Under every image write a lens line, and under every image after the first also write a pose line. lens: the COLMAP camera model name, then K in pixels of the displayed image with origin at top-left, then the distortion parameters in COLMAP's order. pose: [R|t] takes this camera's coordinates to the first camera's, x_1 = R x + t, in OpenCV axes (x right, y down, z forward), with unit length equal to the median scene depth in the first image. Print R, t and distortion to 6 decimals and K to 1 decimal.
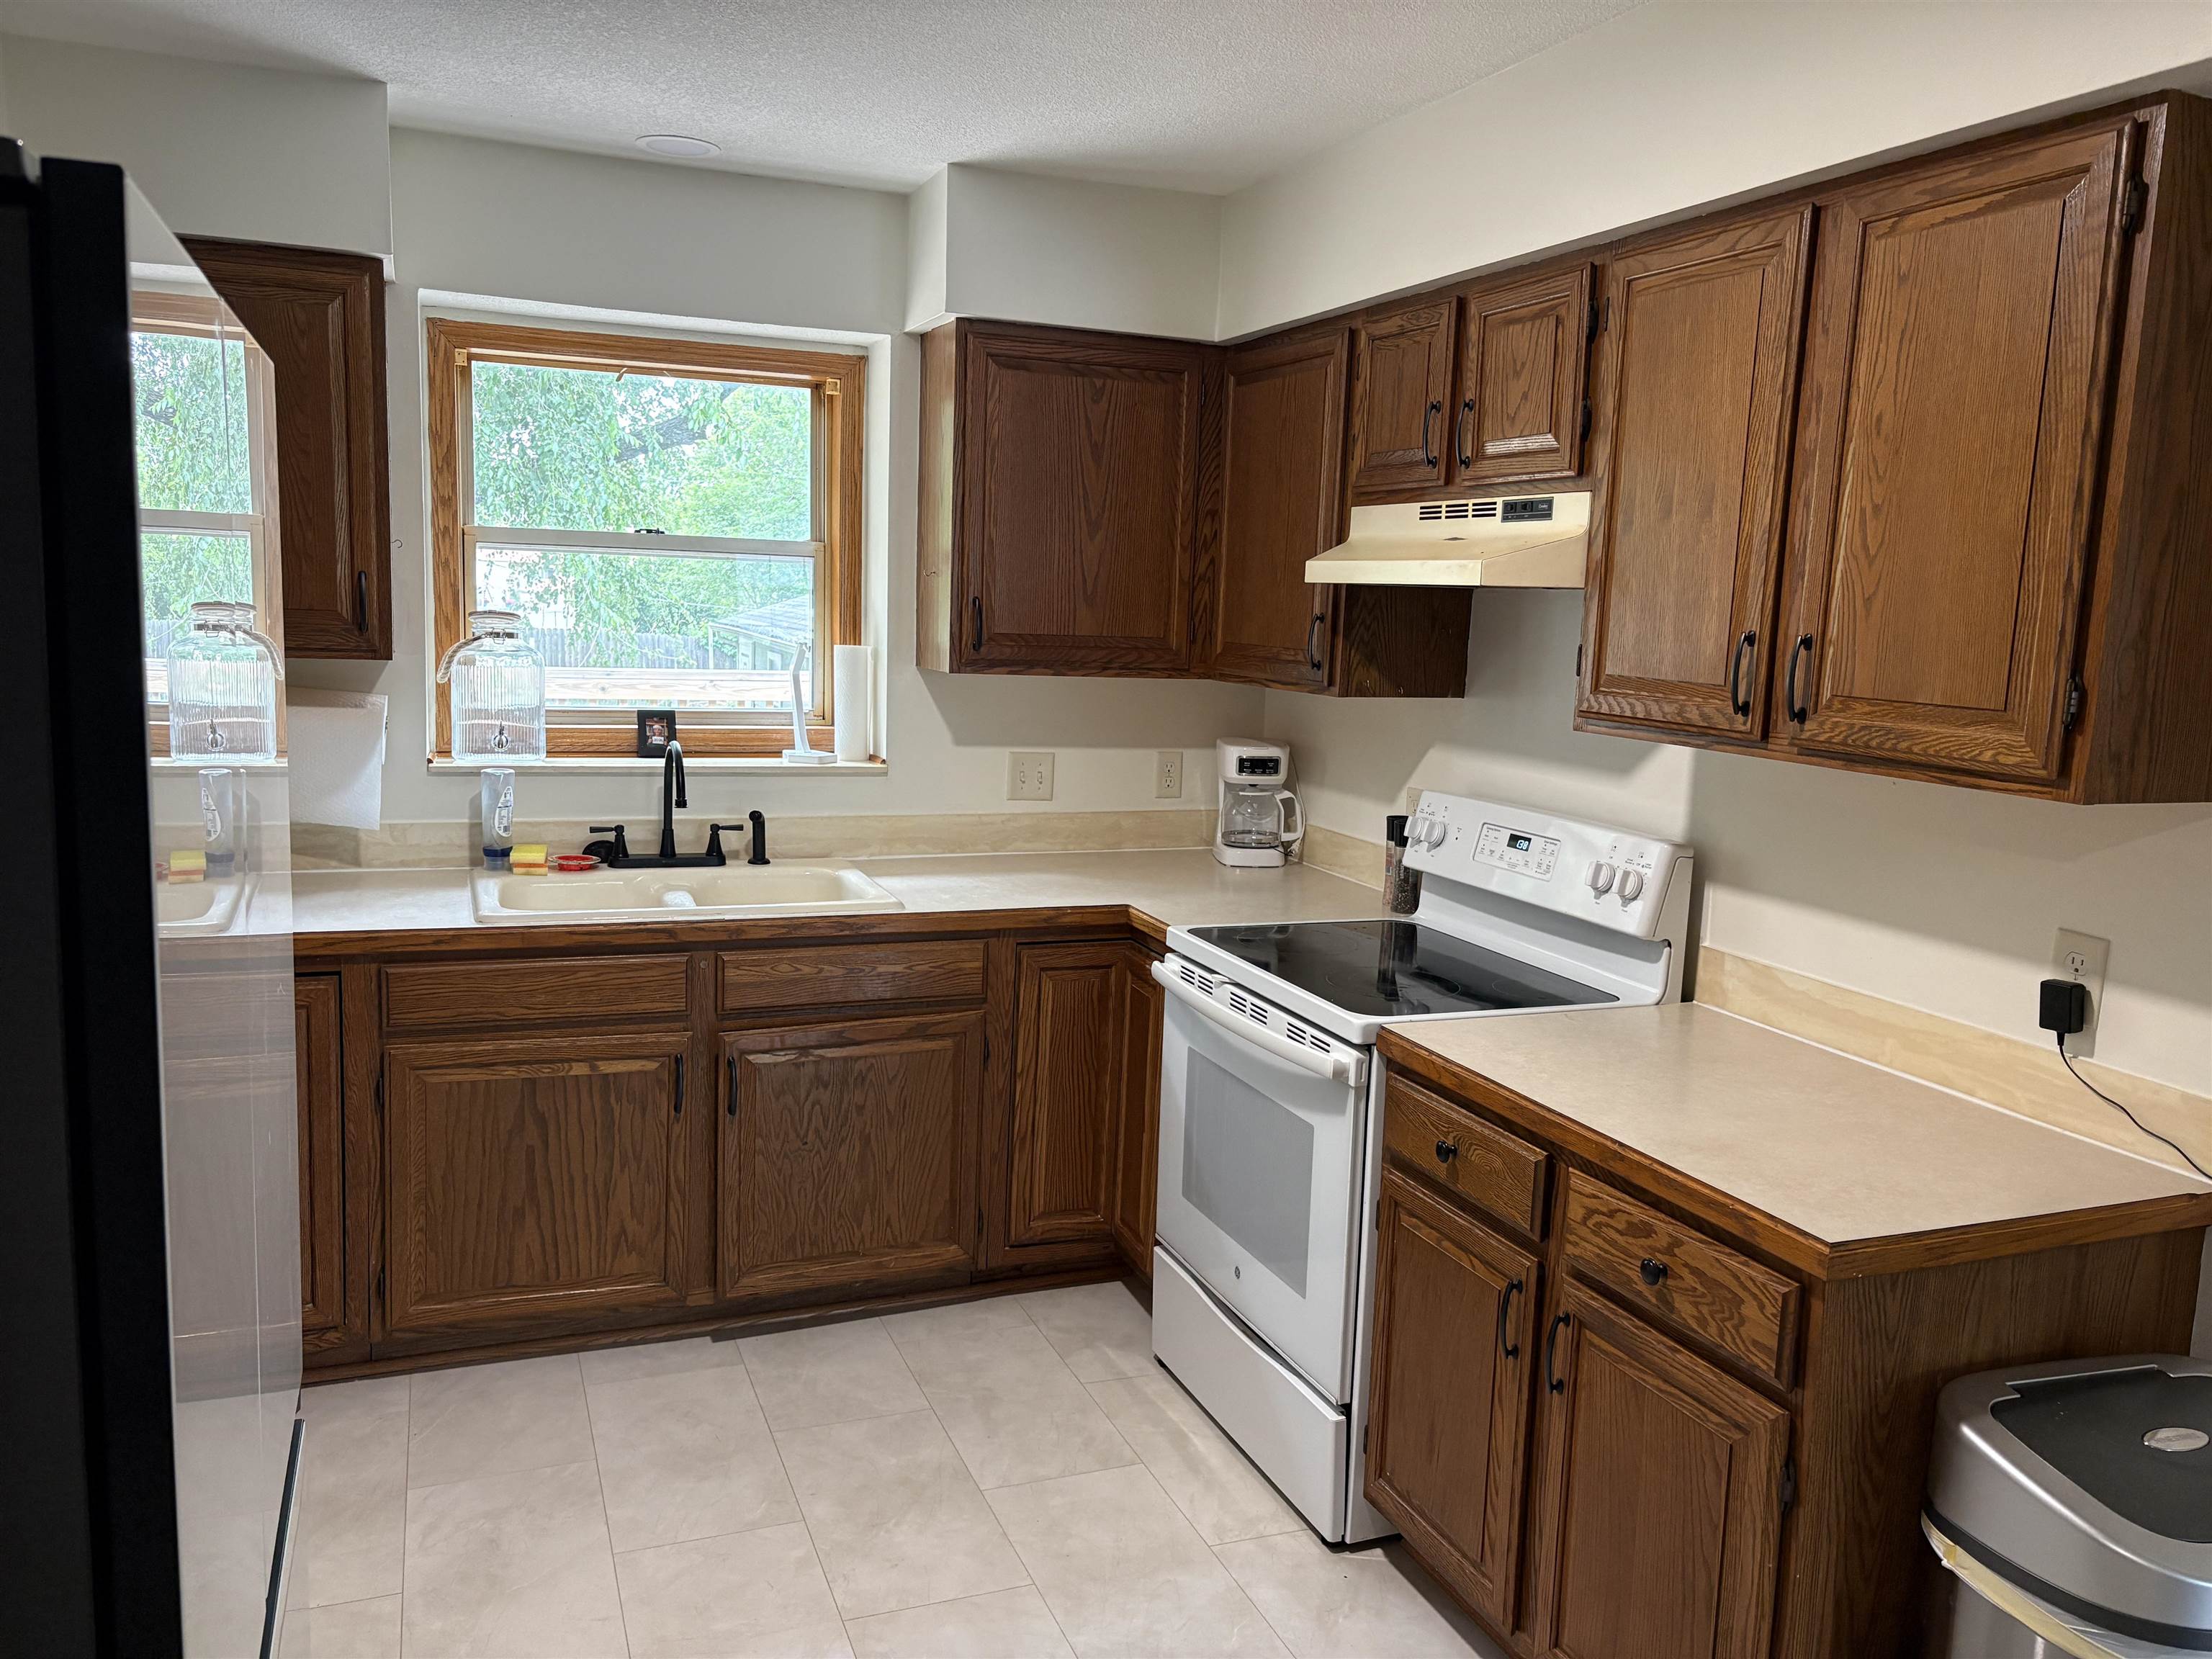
lens RADIAL K [[1659.5, 0, 1104.6], [0, 1659.5, 833.1], [0, 0, 1]] dist [0.003574, -0.011260]
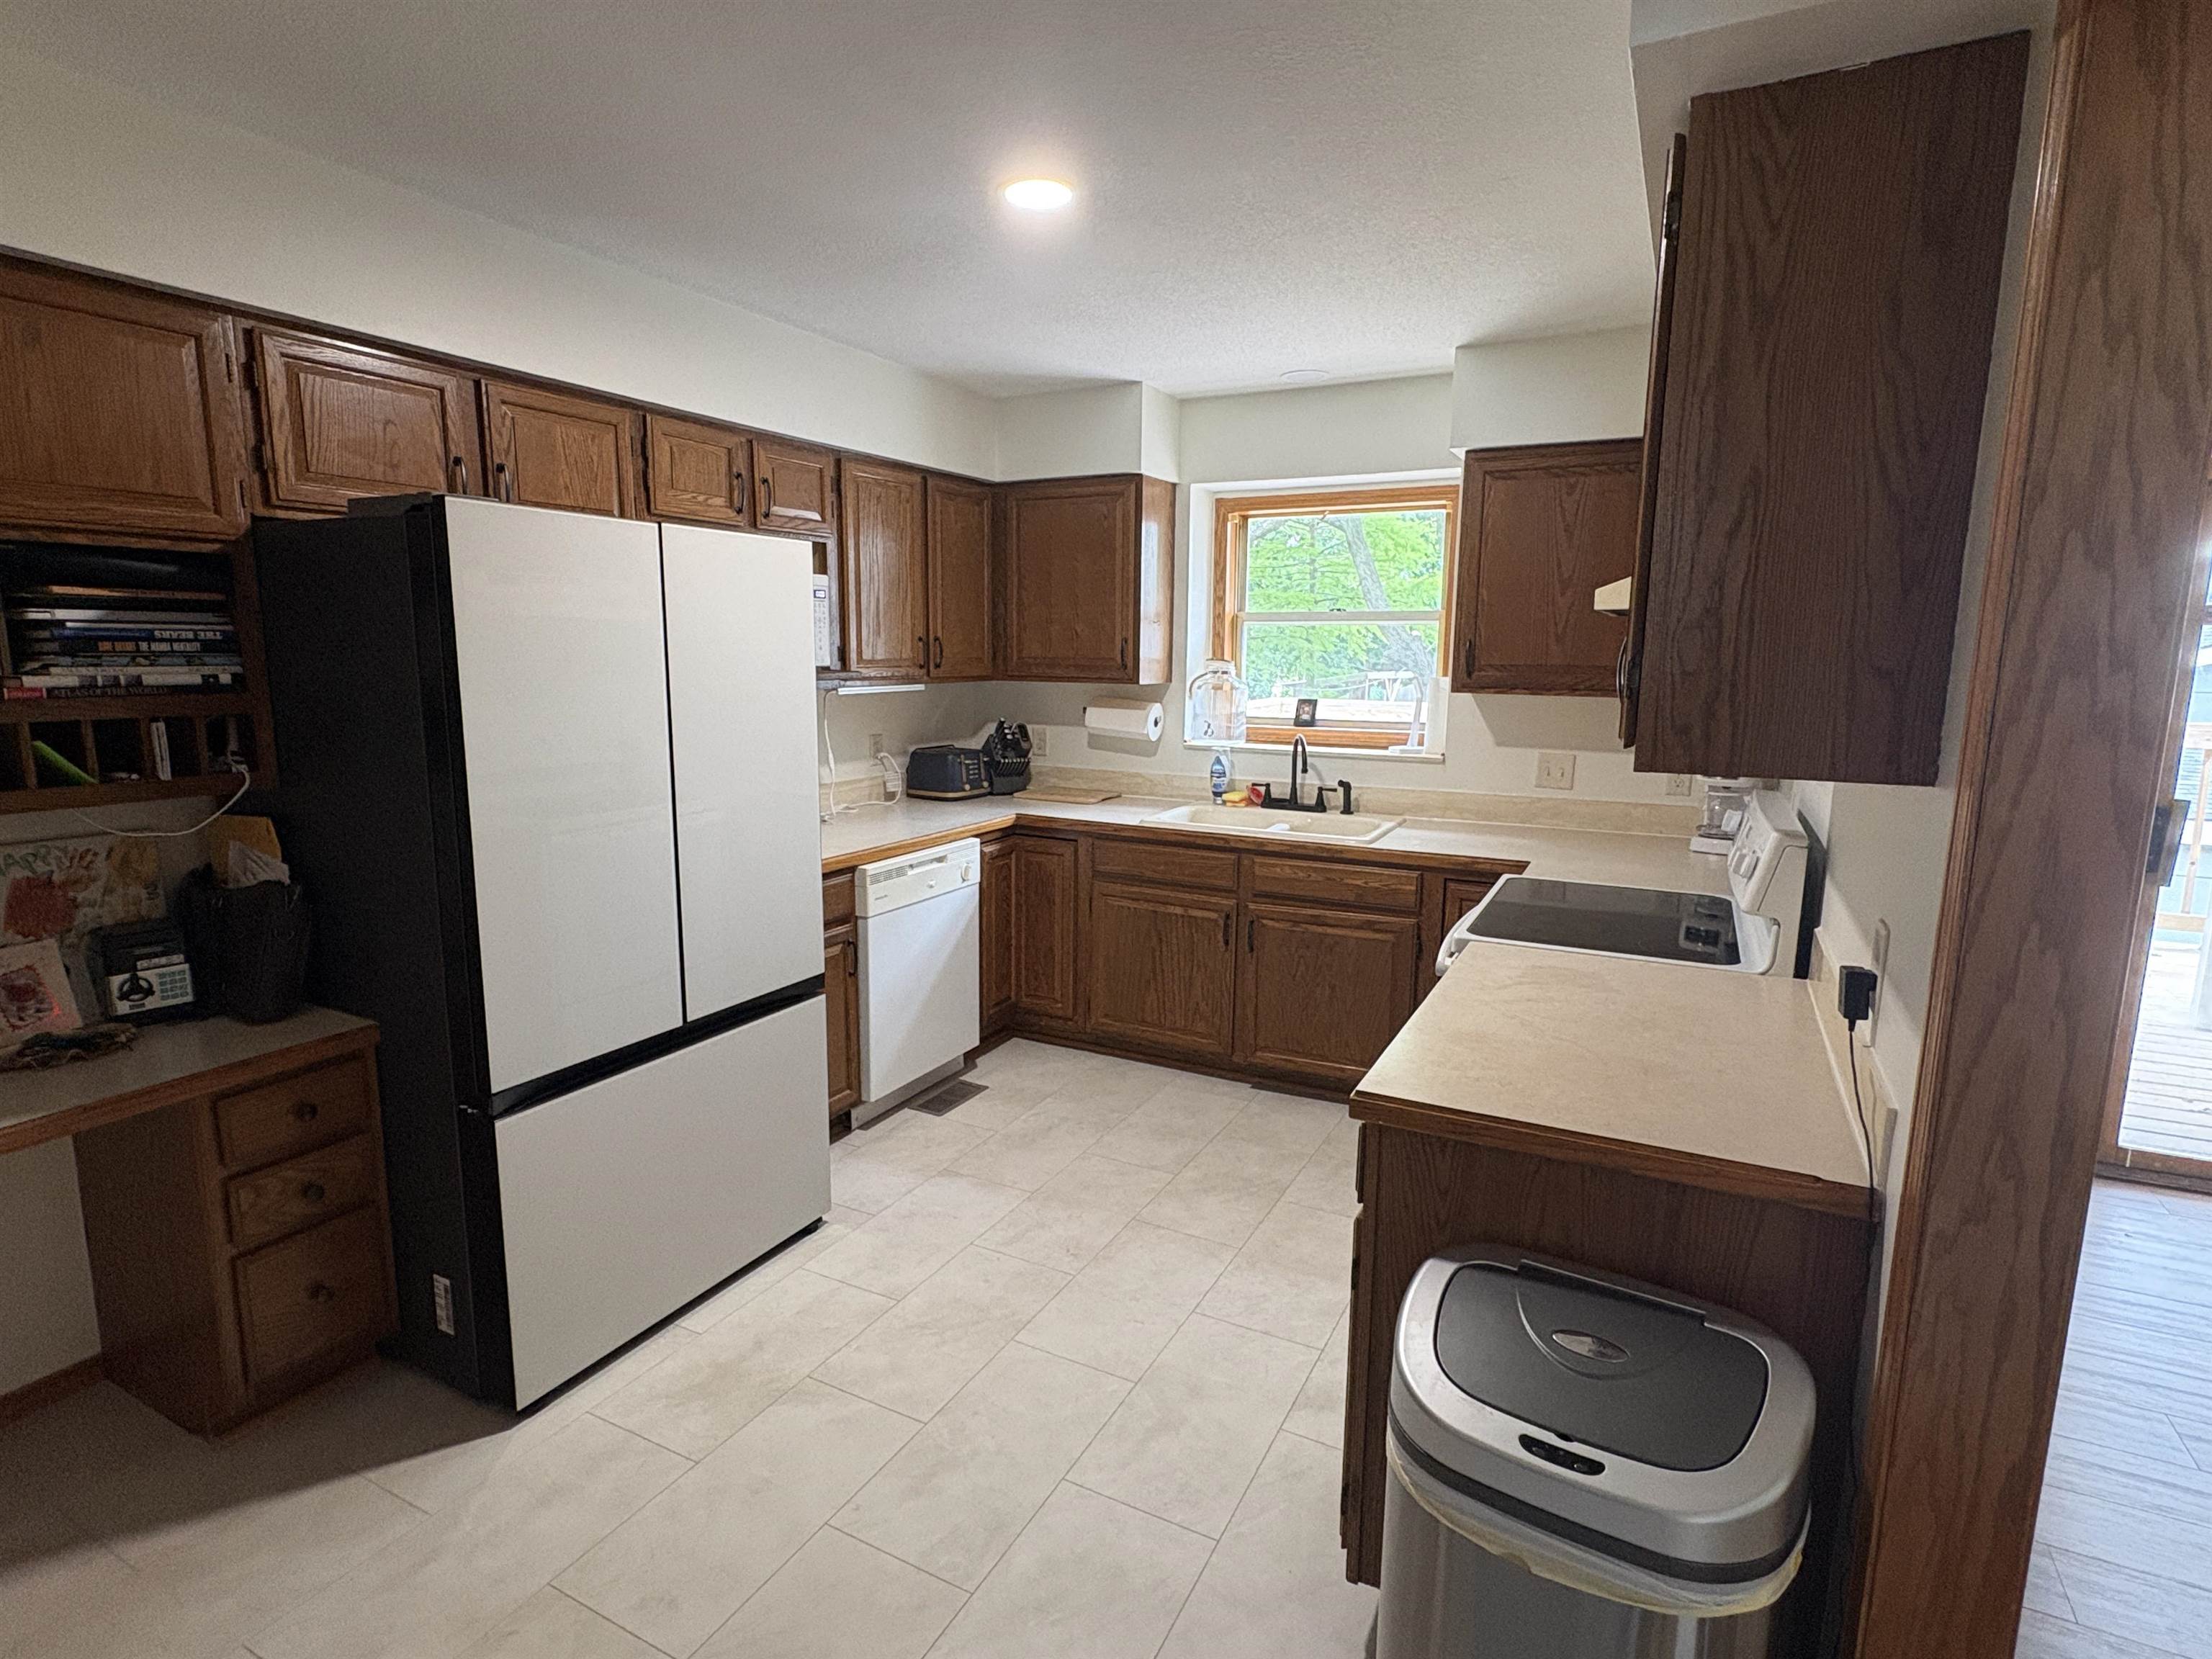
lens RADIAL K [[1119.0, 0, 1100.4], [0, 1119.0, 826.3], [0, 0, 1]] dist [-0.006495, -0.000220]
pose [[0.644649, 0.086892, -0.759525, 0.494822], [-0.090424, 0.995212, 0.037108, 0.012869], [0.759112, 0.044757, 0.649419, 0.131608]]
